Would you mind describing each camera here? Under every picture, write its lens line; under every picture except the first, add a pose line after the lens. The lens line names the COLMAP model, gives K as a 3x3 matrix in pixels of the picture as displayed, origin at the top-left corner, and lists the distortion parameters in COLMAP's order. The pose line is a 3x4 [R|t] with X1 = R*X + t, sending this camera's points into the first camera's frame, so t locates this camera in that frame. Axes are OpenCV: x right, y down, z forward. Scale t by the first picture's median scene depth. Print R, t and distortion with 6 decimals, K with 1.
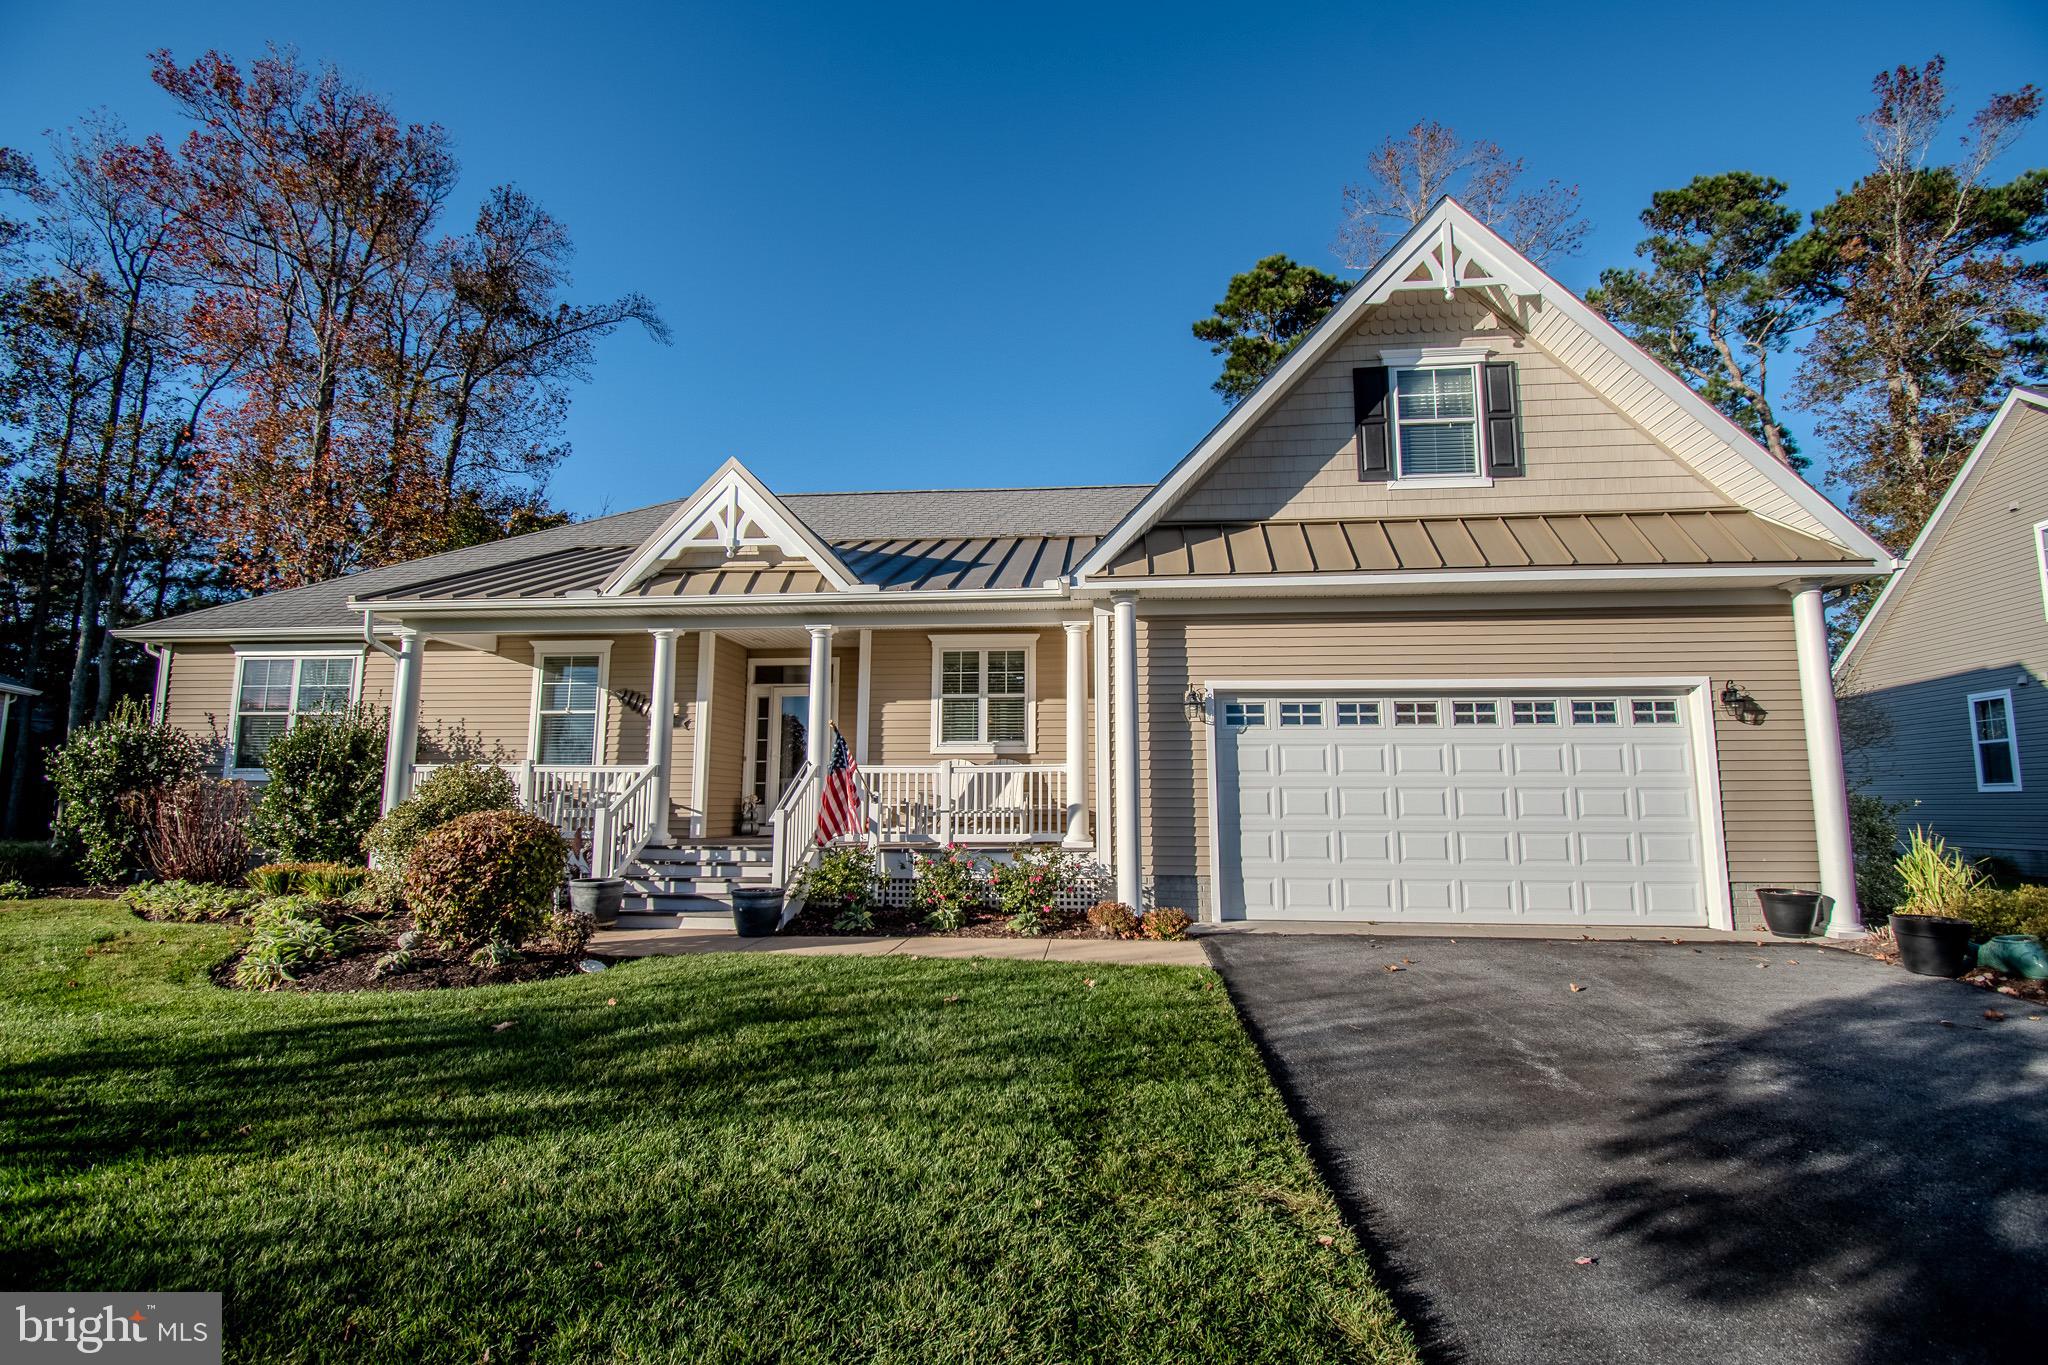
lens RADIAL K [[911.9, 0, 1026.6], [0, 911.9, 680.3], [0, 0, 1]] dist [0.023242, -0.027151]
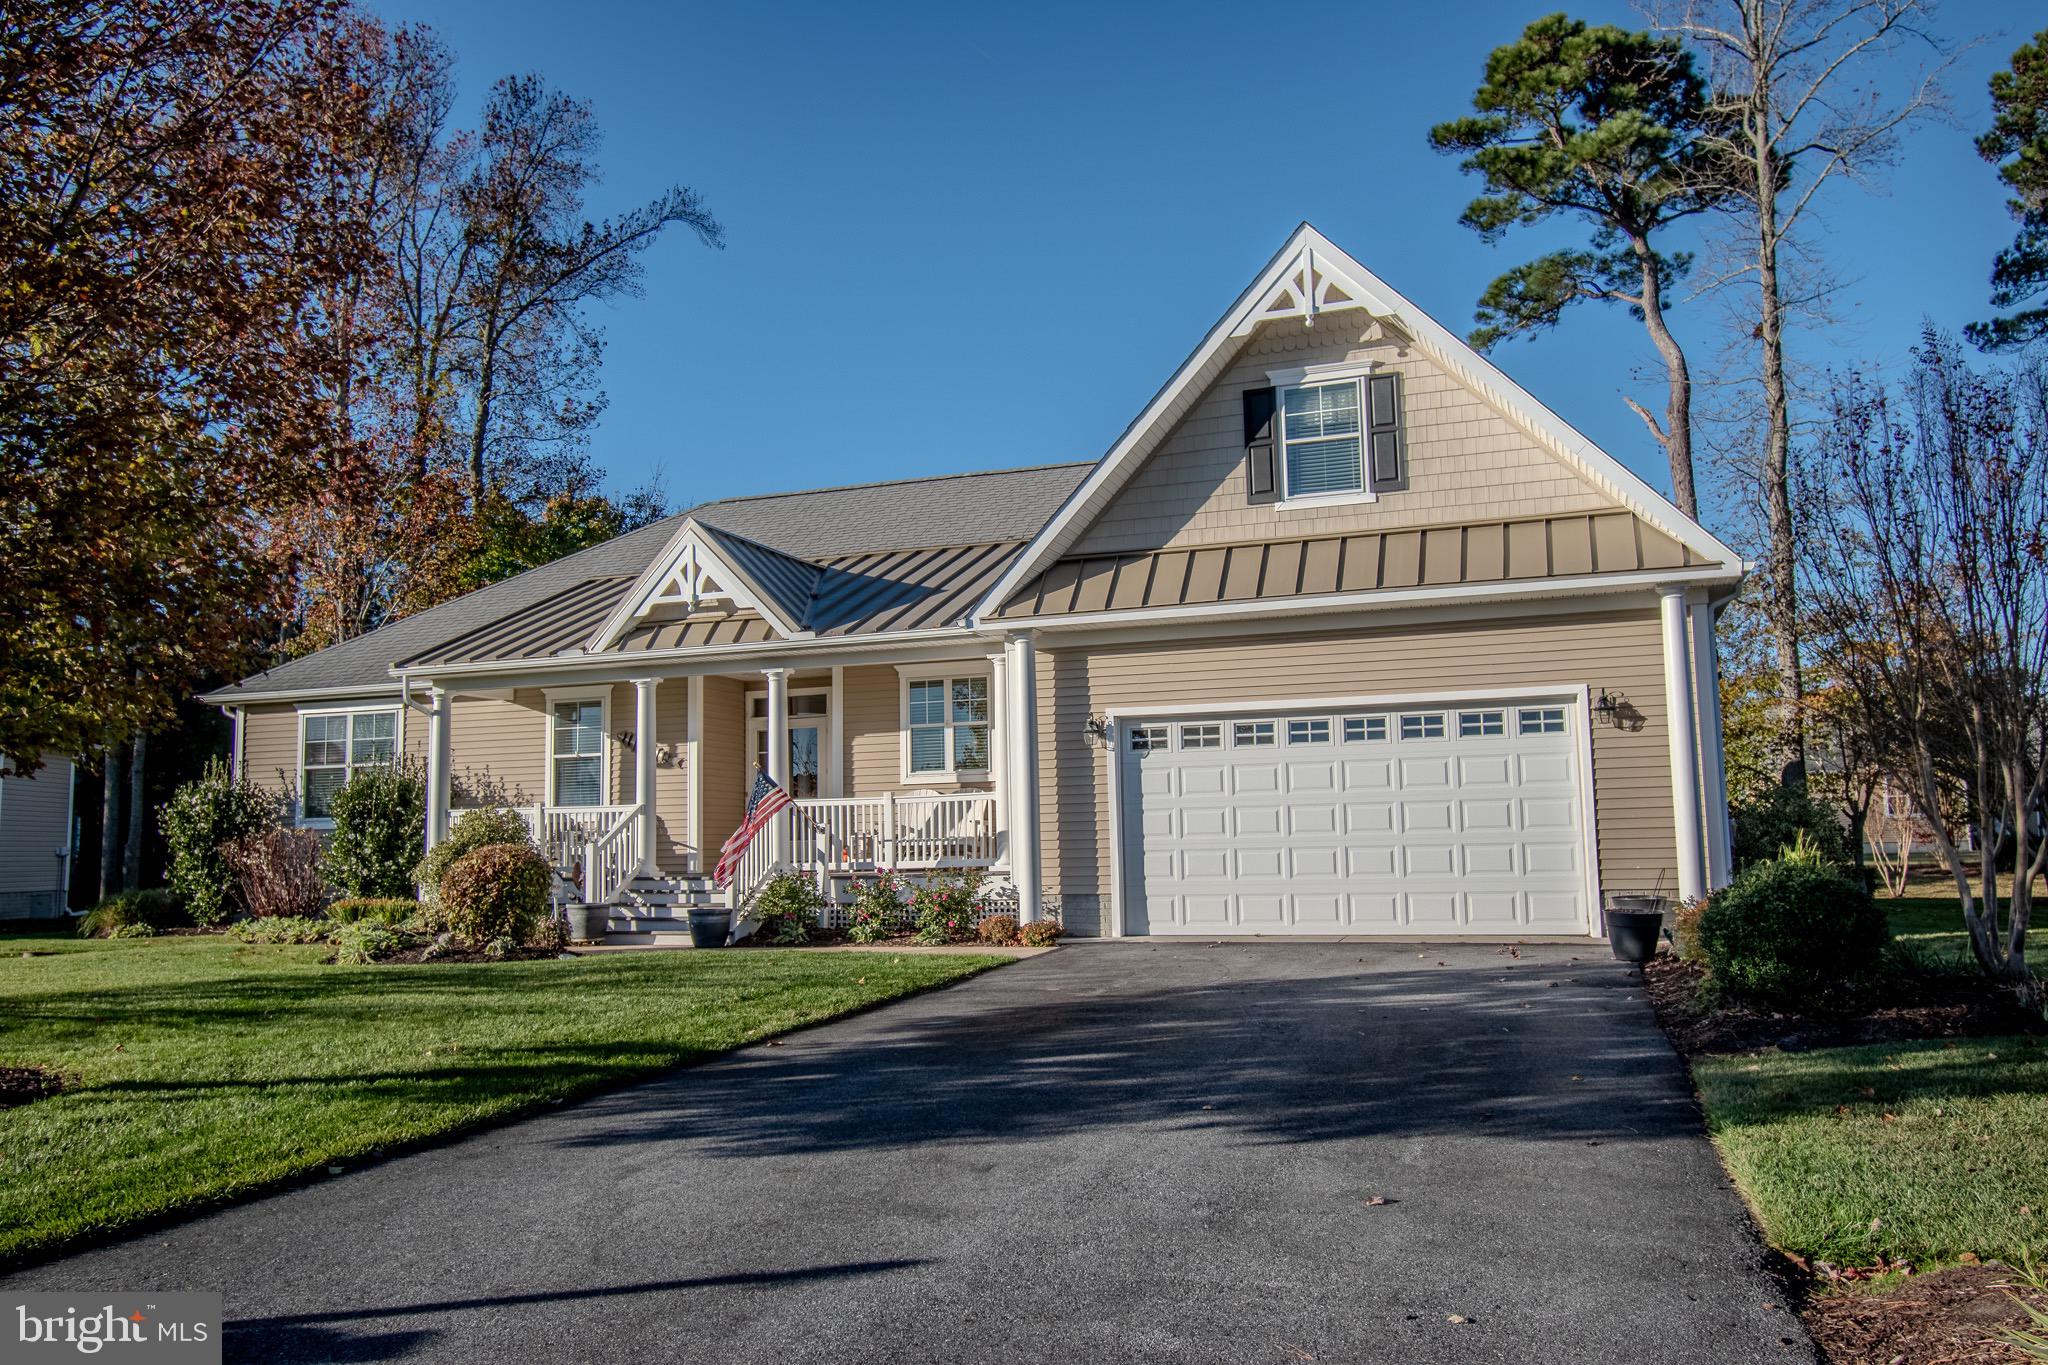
lens RADIAL K [[1545.8, 0, 1018.8], [0, 1545.8, 676.1], [0, 0, 1]] dist [0.028218, -0.073933]
pose [[0.968160, -0.050044, -0.245279, 0.497685], [0.055490, 0.998341, 0.015340, -0.064446], [0.244104, -0.028463, 0.969331, -0.686534]]
